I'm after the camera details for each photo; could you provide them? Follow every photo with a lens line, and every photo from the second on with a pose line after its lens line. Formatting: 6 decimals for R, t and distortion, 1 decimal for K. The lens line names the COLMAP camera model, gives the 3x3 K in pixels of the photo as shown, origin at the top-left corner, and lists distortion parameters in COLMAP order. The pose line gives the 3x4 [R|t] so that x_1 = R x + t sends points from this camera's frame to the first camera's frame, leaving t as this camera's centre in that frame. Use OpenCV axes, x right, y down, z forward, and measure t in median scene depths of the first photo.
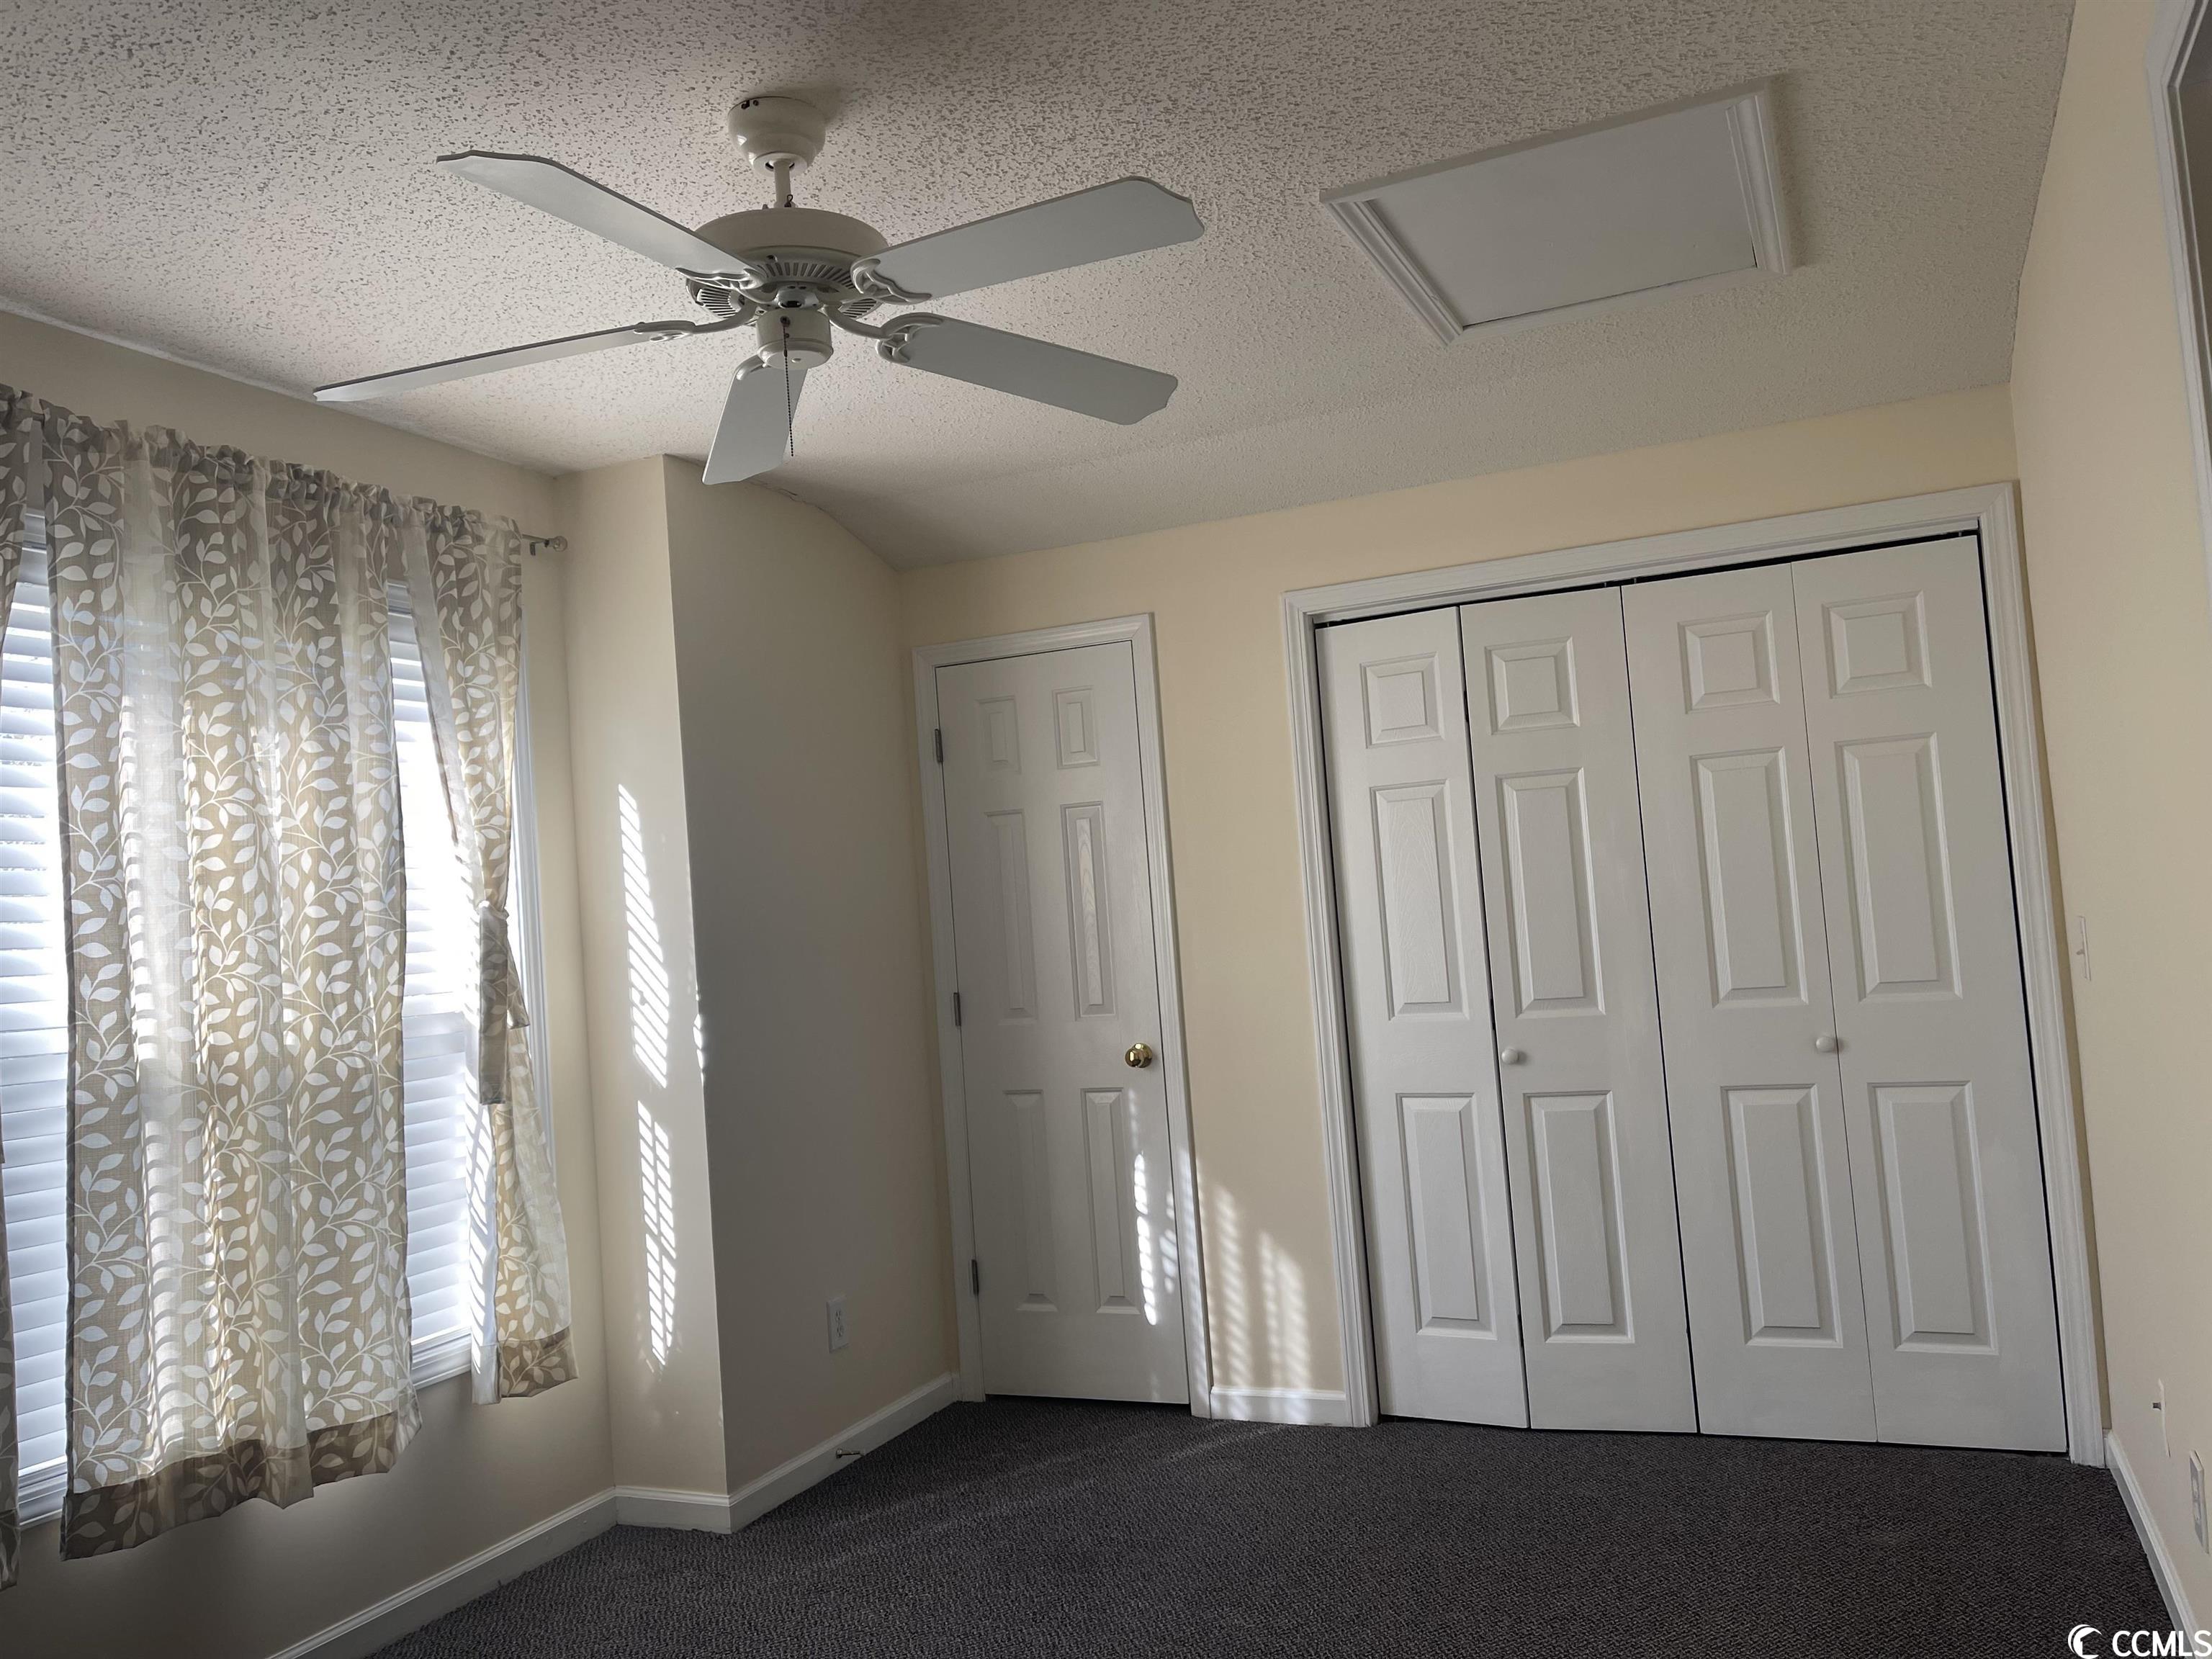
lens RADIAL K [[1682.5, 0, 1106.0], [0, 1682.5, 829.5], [0, 0, 1]] dist [0.088007, -0.117198]
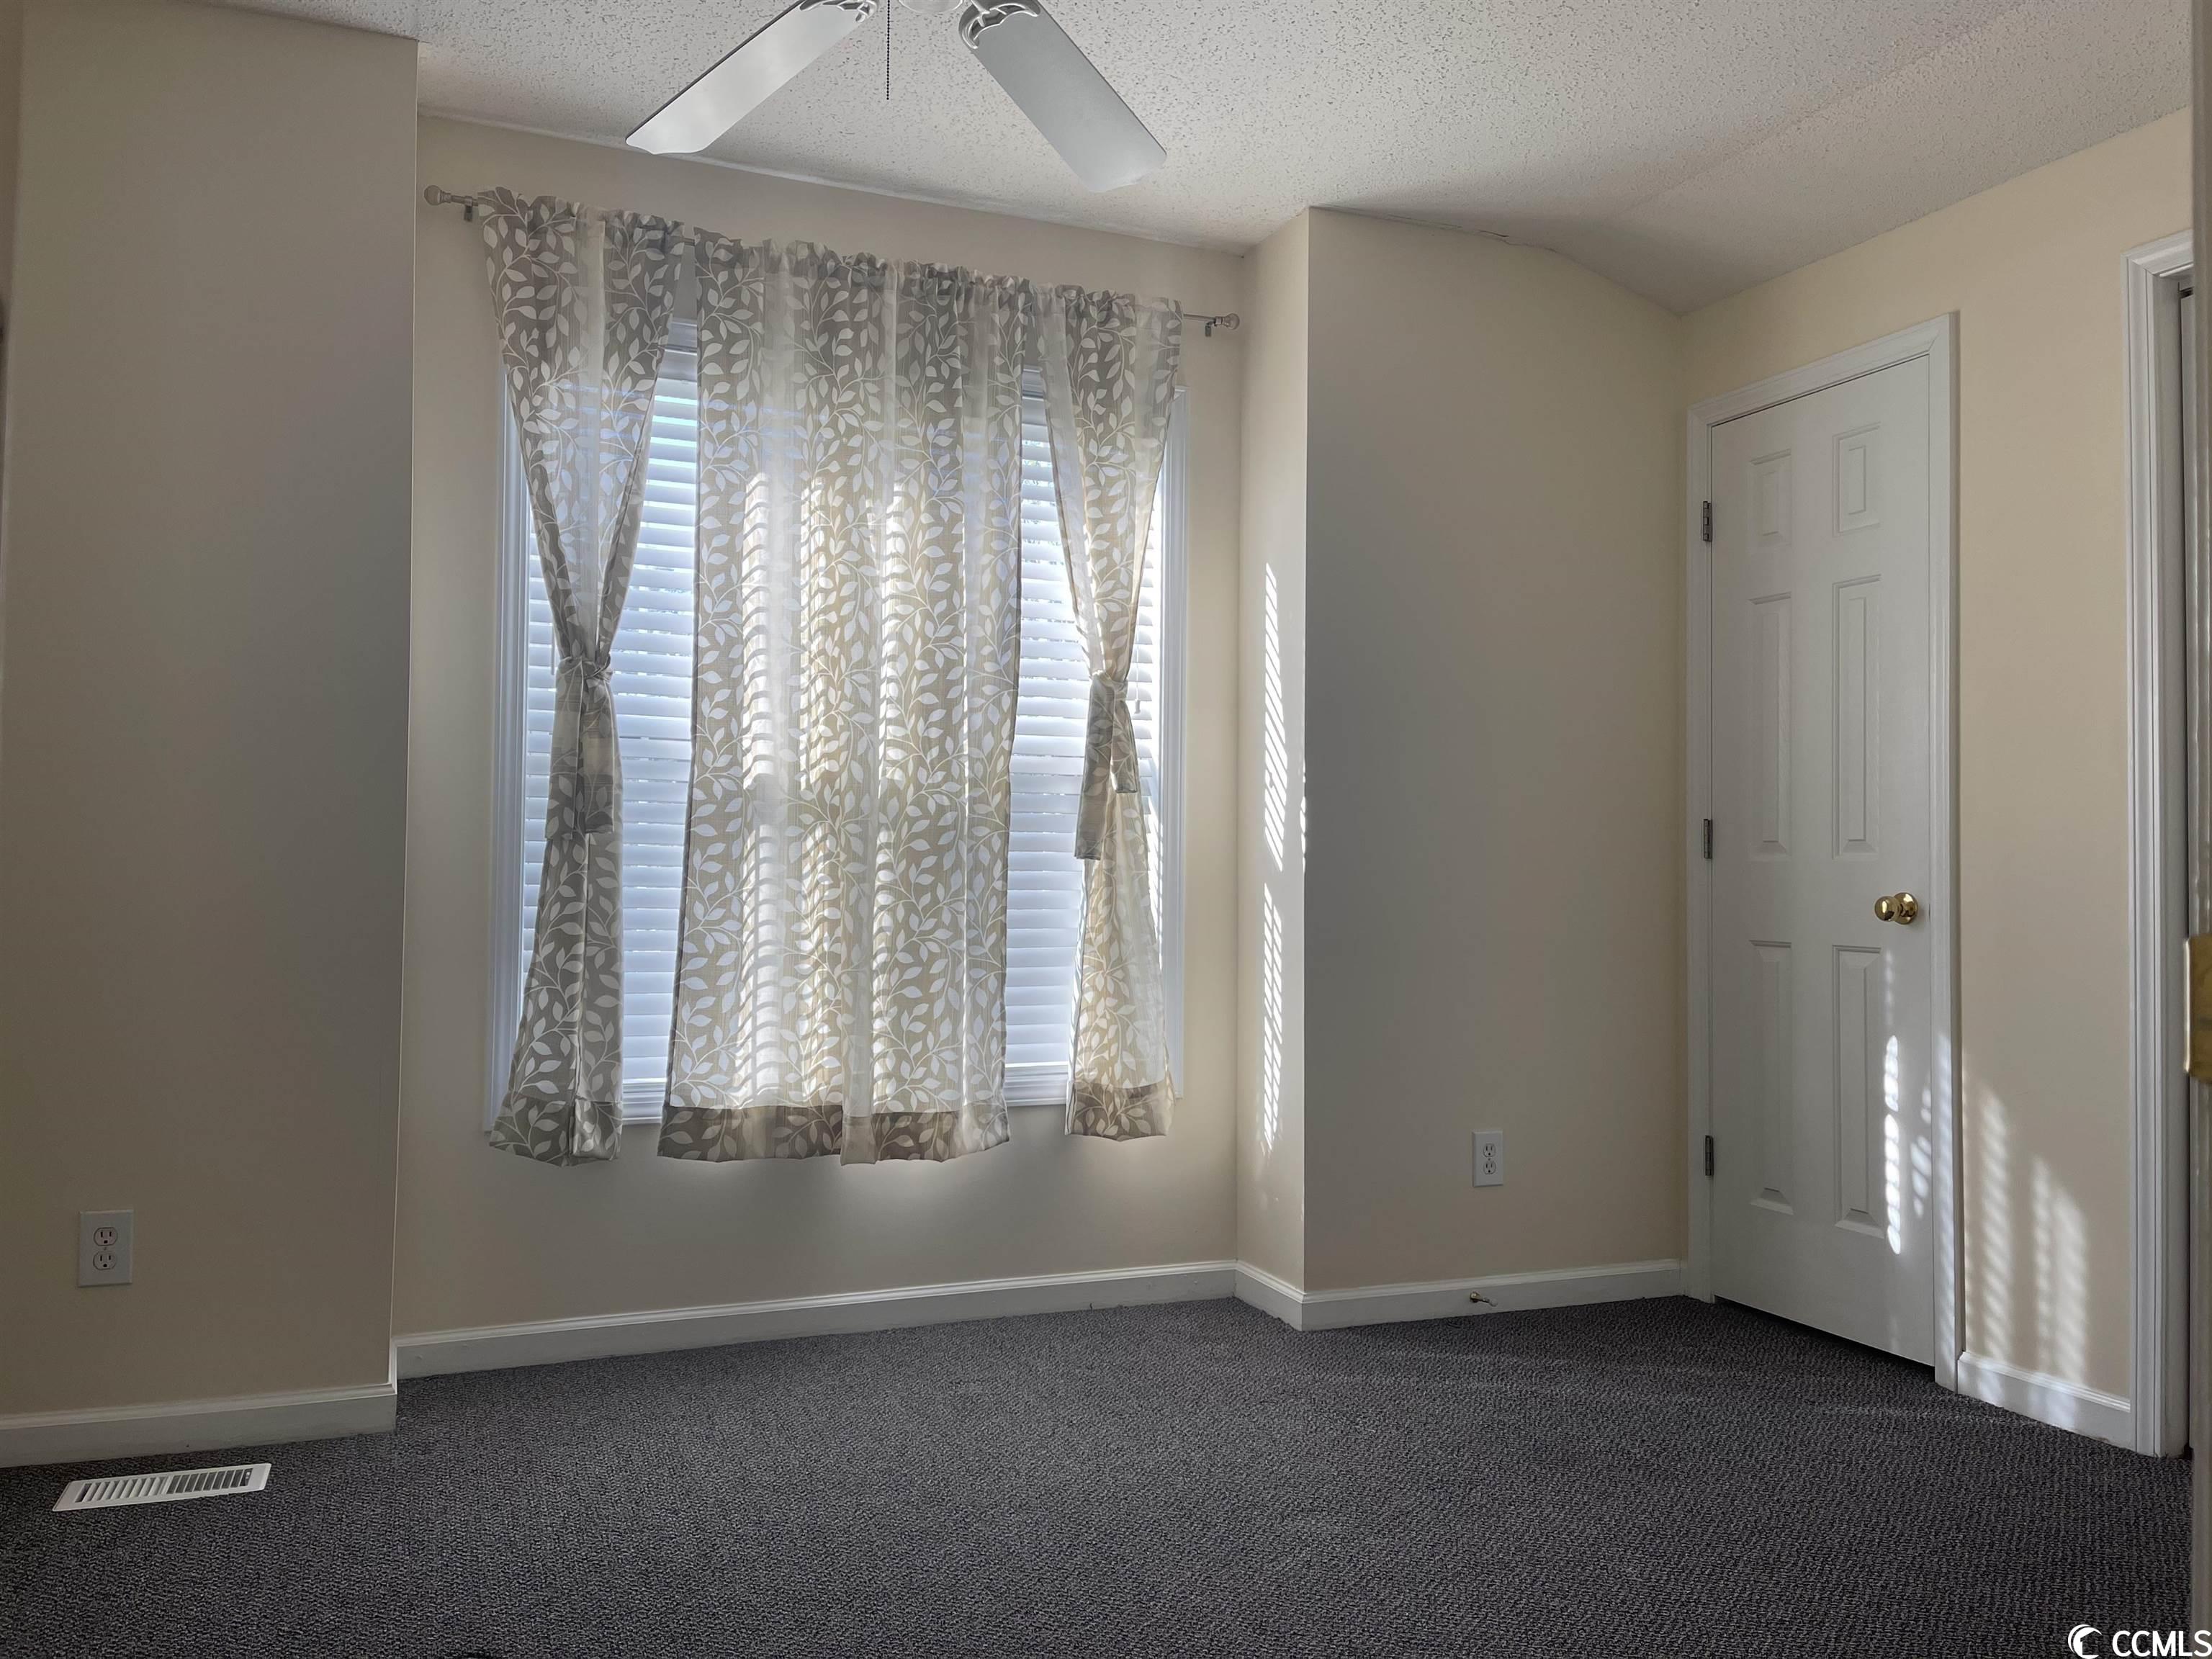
lens RADIAL K [[1682.5, 0, 1106.0], [0, 1682.5, 829.5], [0, 0, 1]] dist [0.088007, -0.117198]
pose [[0.720489, 0.060604, -0.690813, 0.402072], [-0.026130, 0.997839, 0.060287, 0.086082], [0.692974, -0.025386, 0.720516, 0.274060]]
